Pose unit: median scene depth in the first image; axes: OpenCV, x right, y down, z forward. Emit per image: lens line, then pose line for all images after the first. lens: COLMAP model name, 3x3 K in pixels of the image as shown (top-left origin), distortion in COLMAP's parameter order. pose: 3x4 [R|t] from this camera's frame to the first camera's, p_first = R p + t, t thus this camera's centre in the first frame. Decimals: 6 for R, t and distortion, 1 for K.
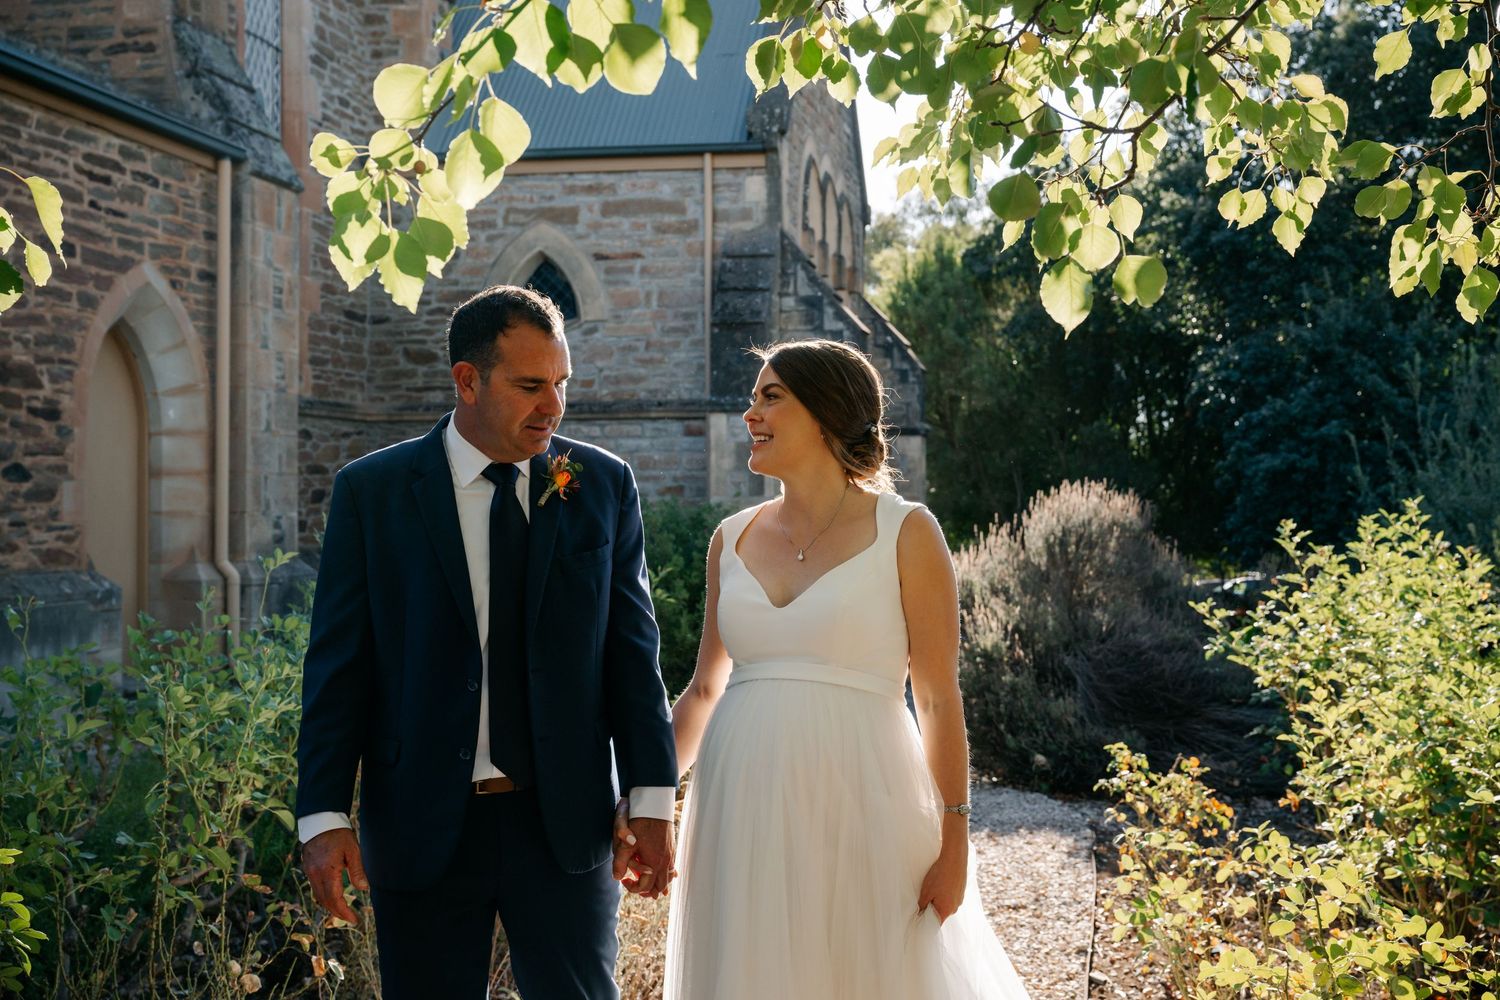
lens RADIAL K [[1668.1, 0, 750.0], [0, 1668.1, 500.0], [0, 0, 1]] dist [0.007680, -0.007330]
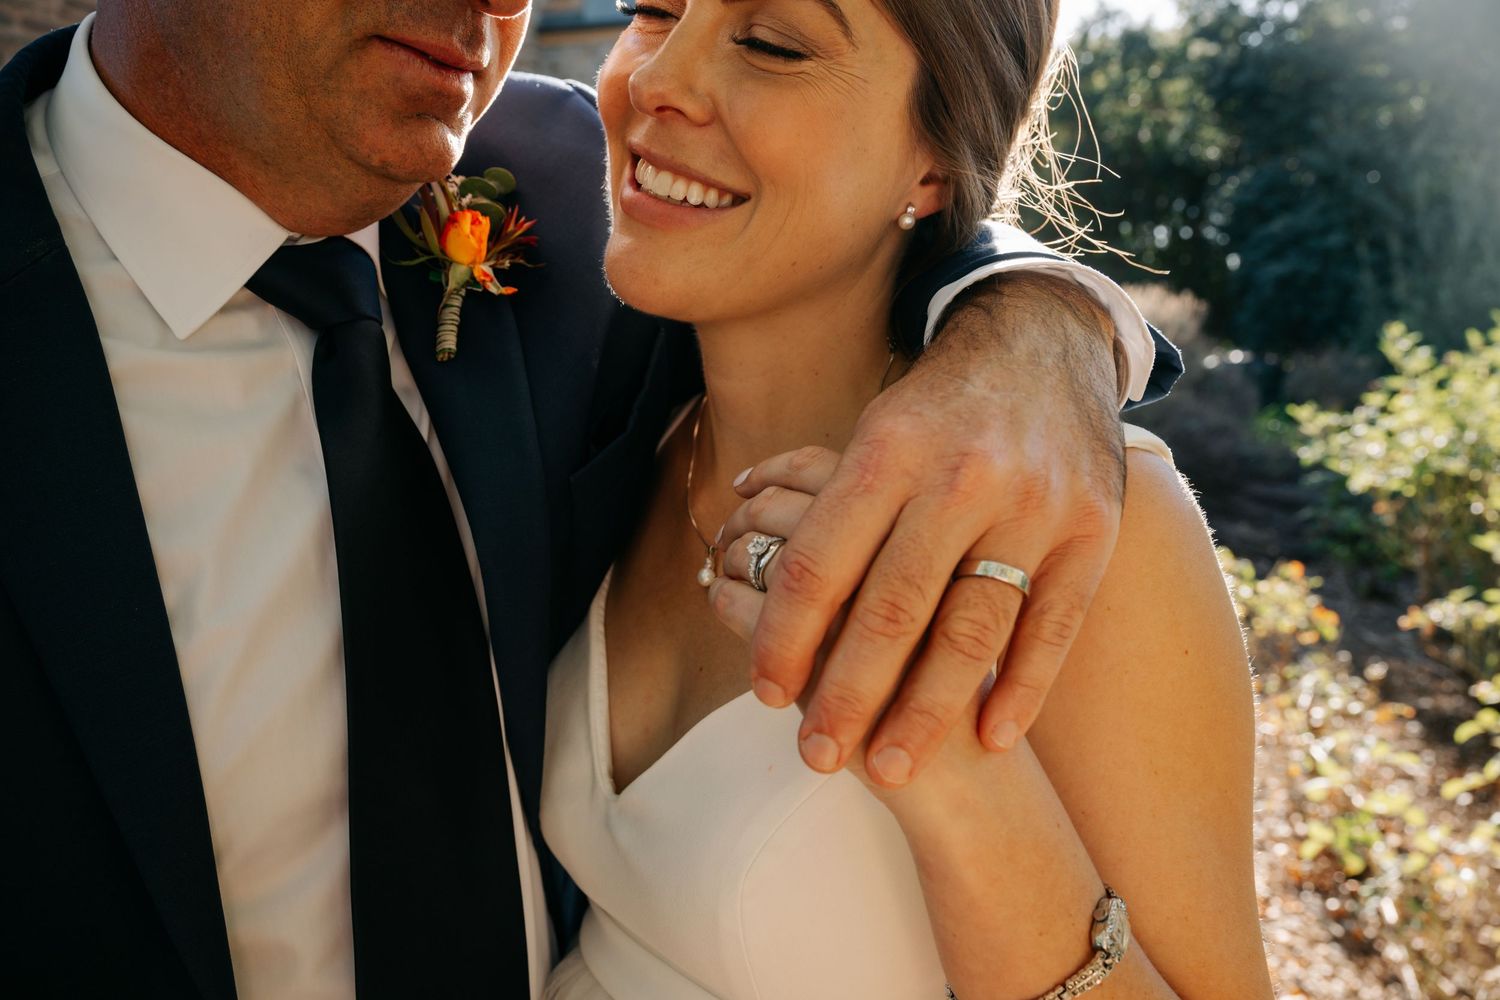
lens RADIAL K [[1143.7, 0, 750.0], [0, 1143.7, 500.0], [0, 0, 1]] dist [0.004981, 0.002416]
pose [[0.996416, 0.007527, -0.084254, -0.004927], [0.007023, 0.985232, 0.171080, -0.004562], [0.084297, -0.171059, 0.981648, 0.269473]]
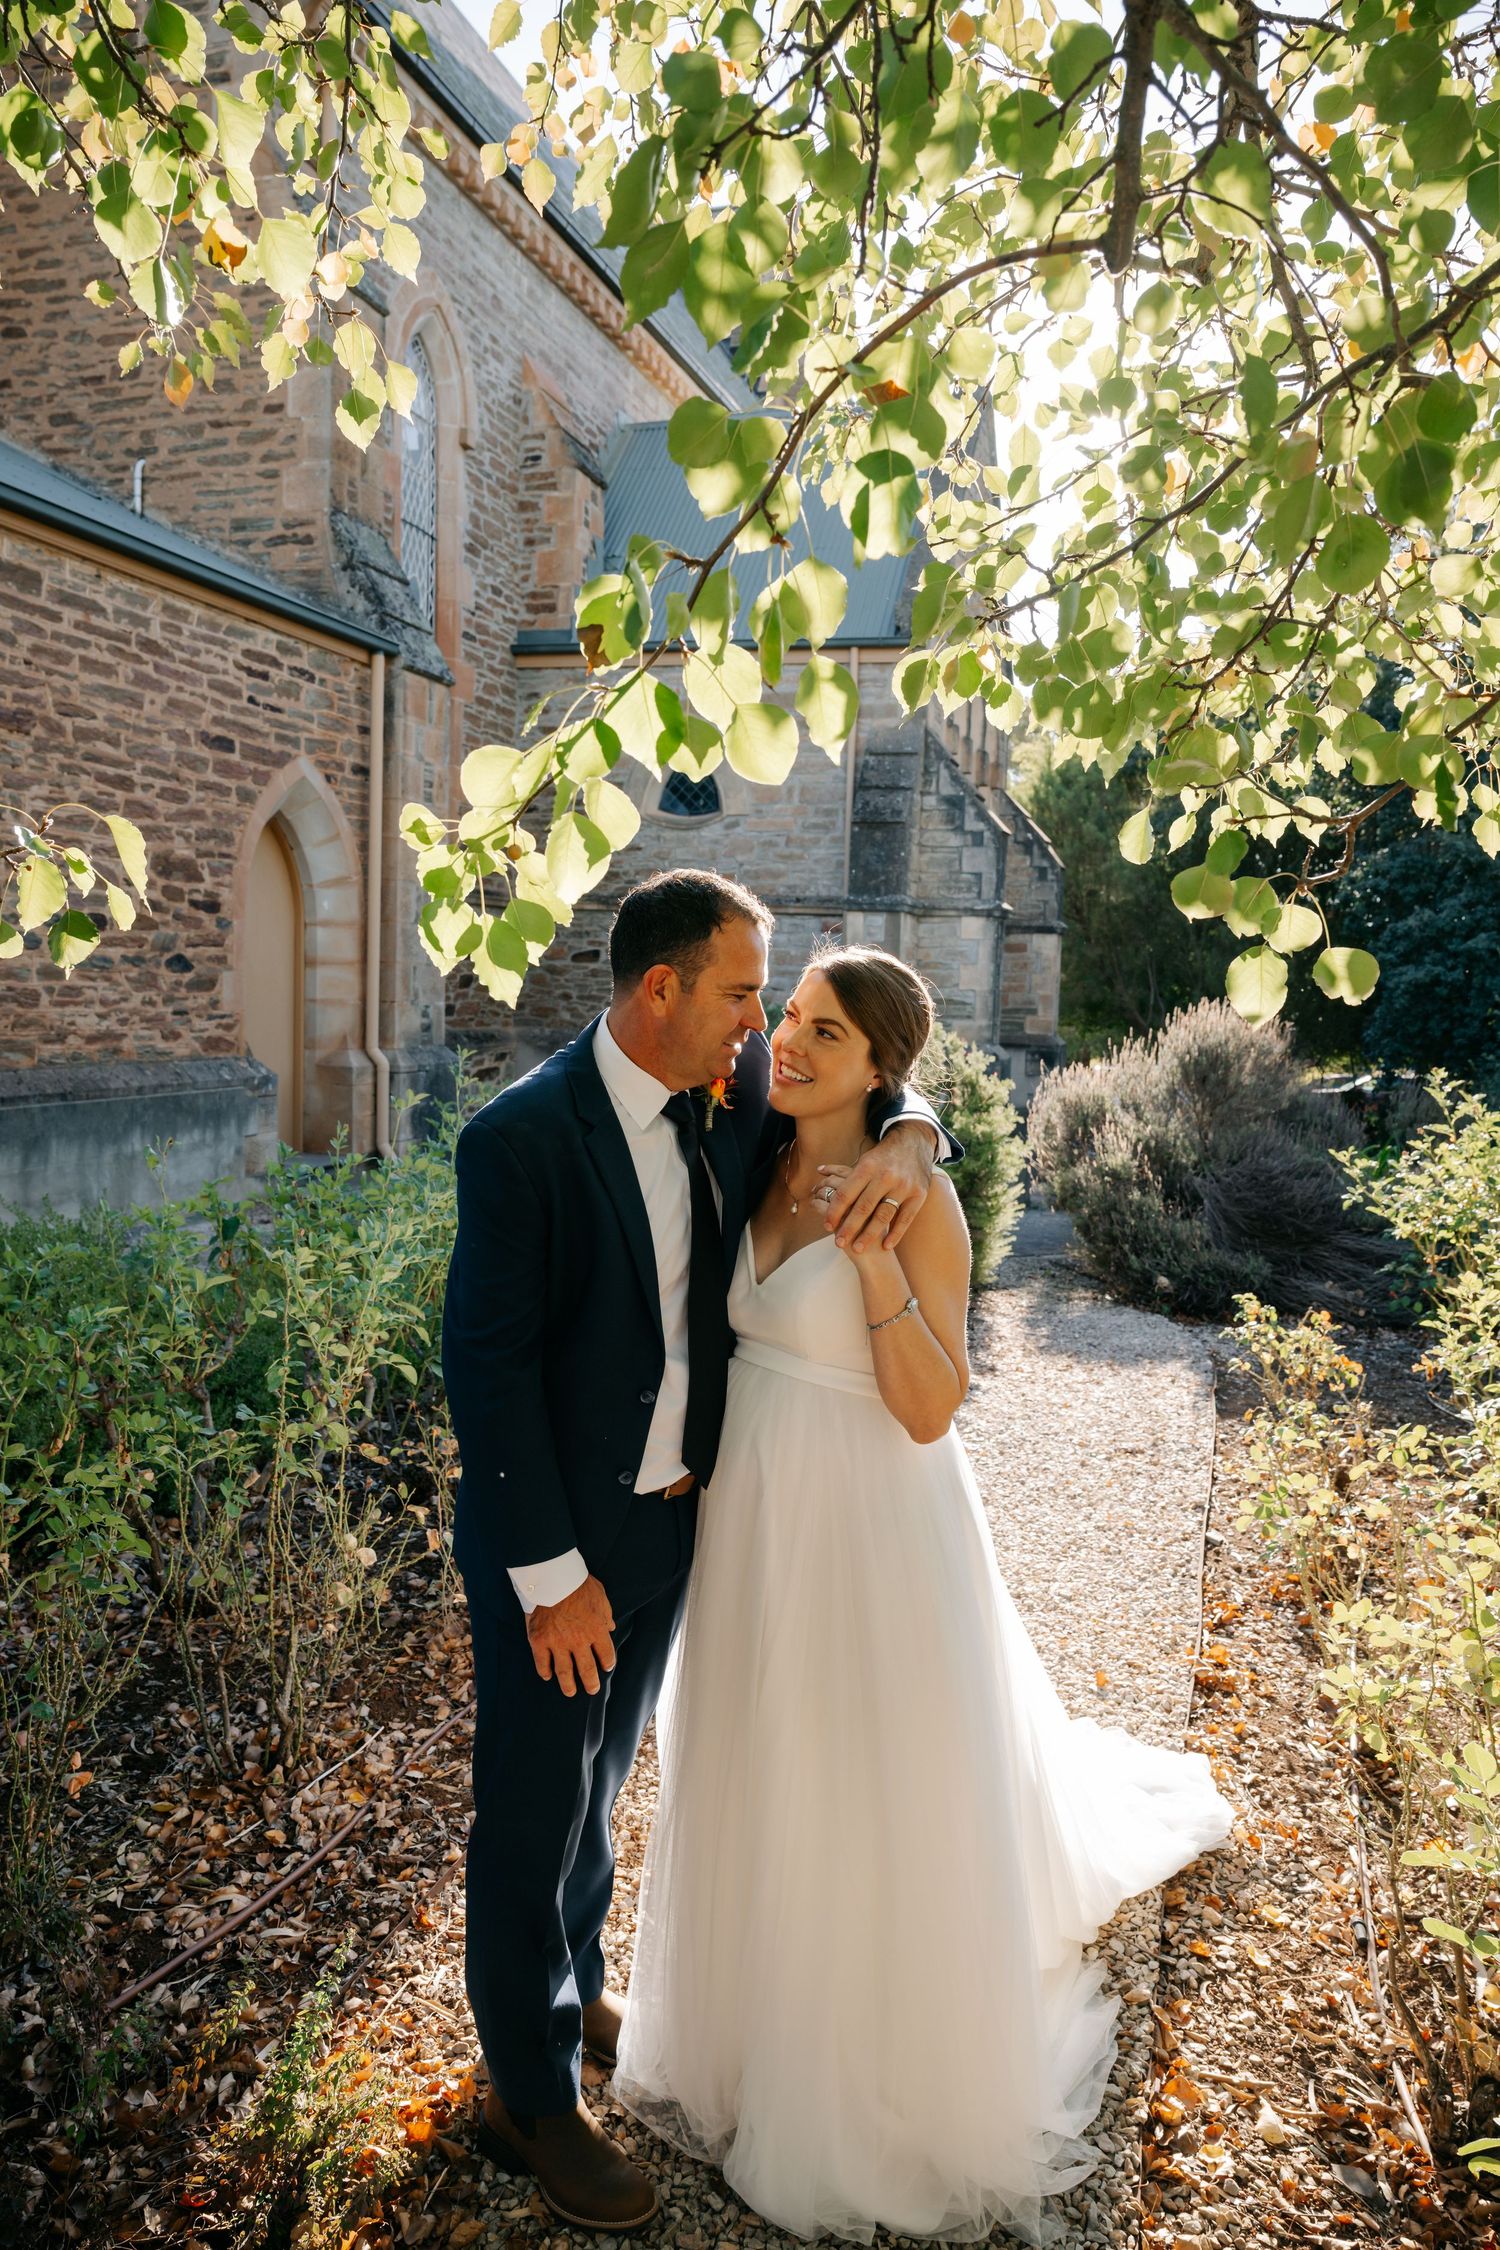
lens RADIAL K [[1607.5, 0, 739.0], [0, 1607.5, 1126.1], [0, 0, 1]] dist [-0.006634, -0.001430]
pose [[0.995511, 0.038951, -0.086255, -0.000581], [-0.030455, 0.994749, 0.097713, -0.032791], [0.089608, -0.094647, 0.991470, 0.036675]]
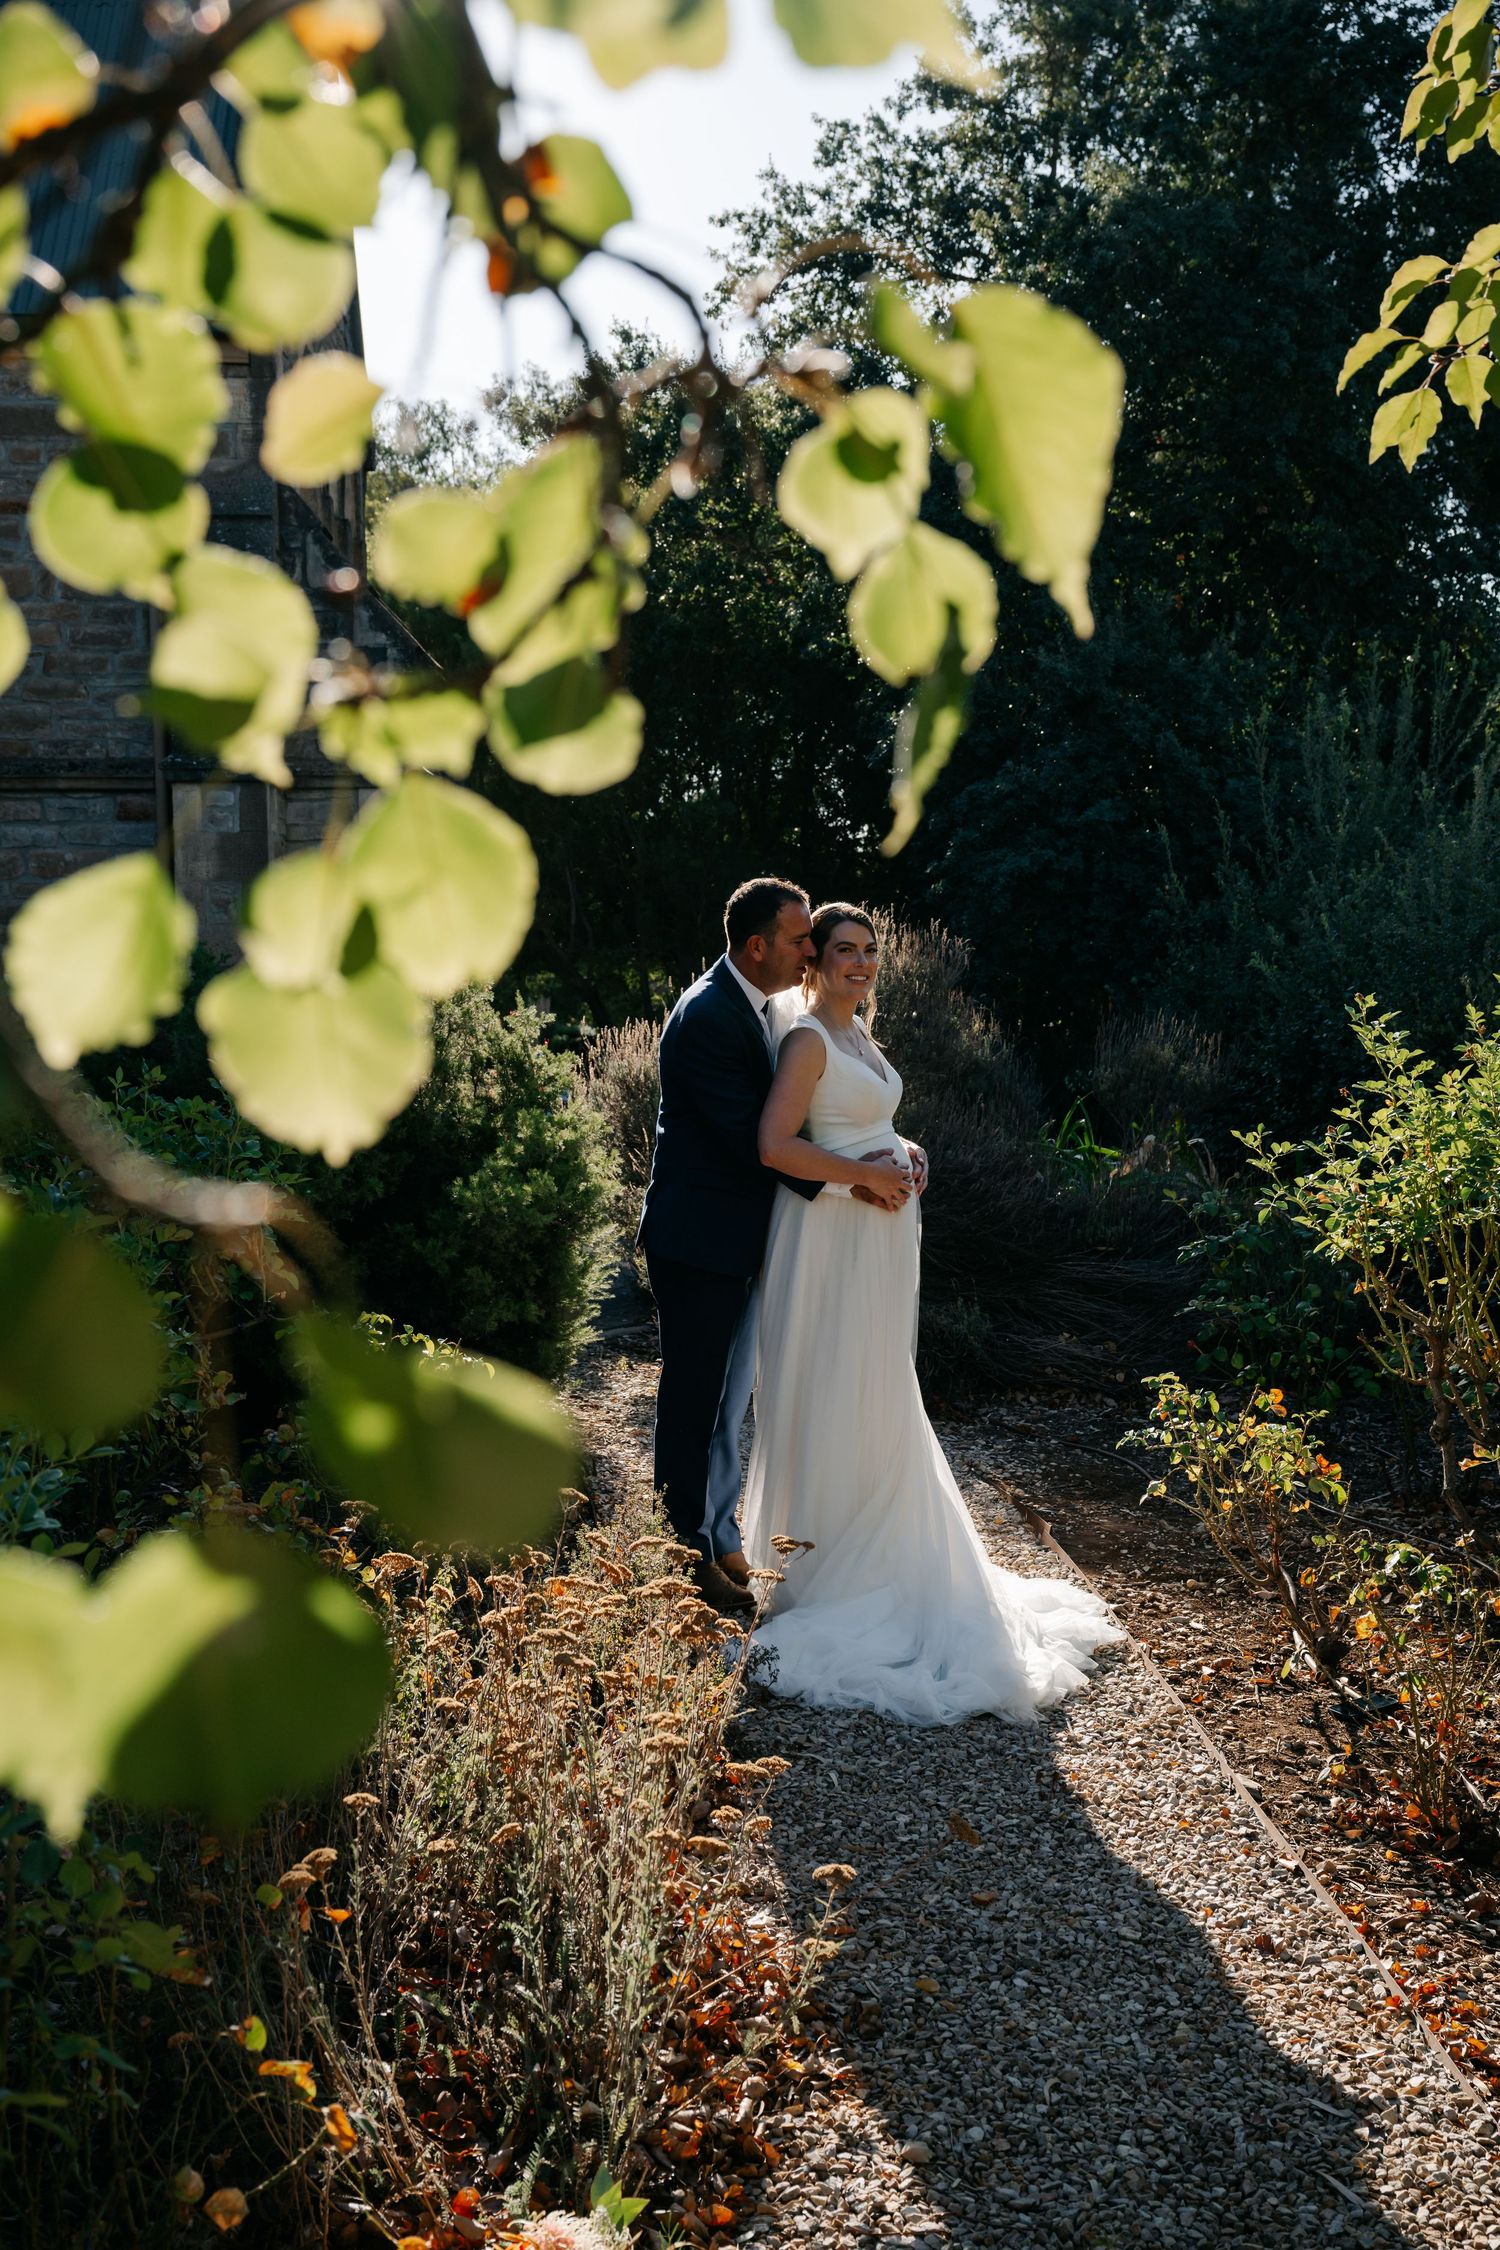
lens RADIAL K [[2502.2, 0, 750.0], [0, 2502.2, 1125.0], [0, 0, 1]] dist [0.007680, -0.007330]
pose [[0.960220, -0.029792, 0.277649, -0.157594], [0.004023, 0.995665, 0.092925, -0.026599], [-0.279214, -0.088112, 0.956178, 0.161183]]
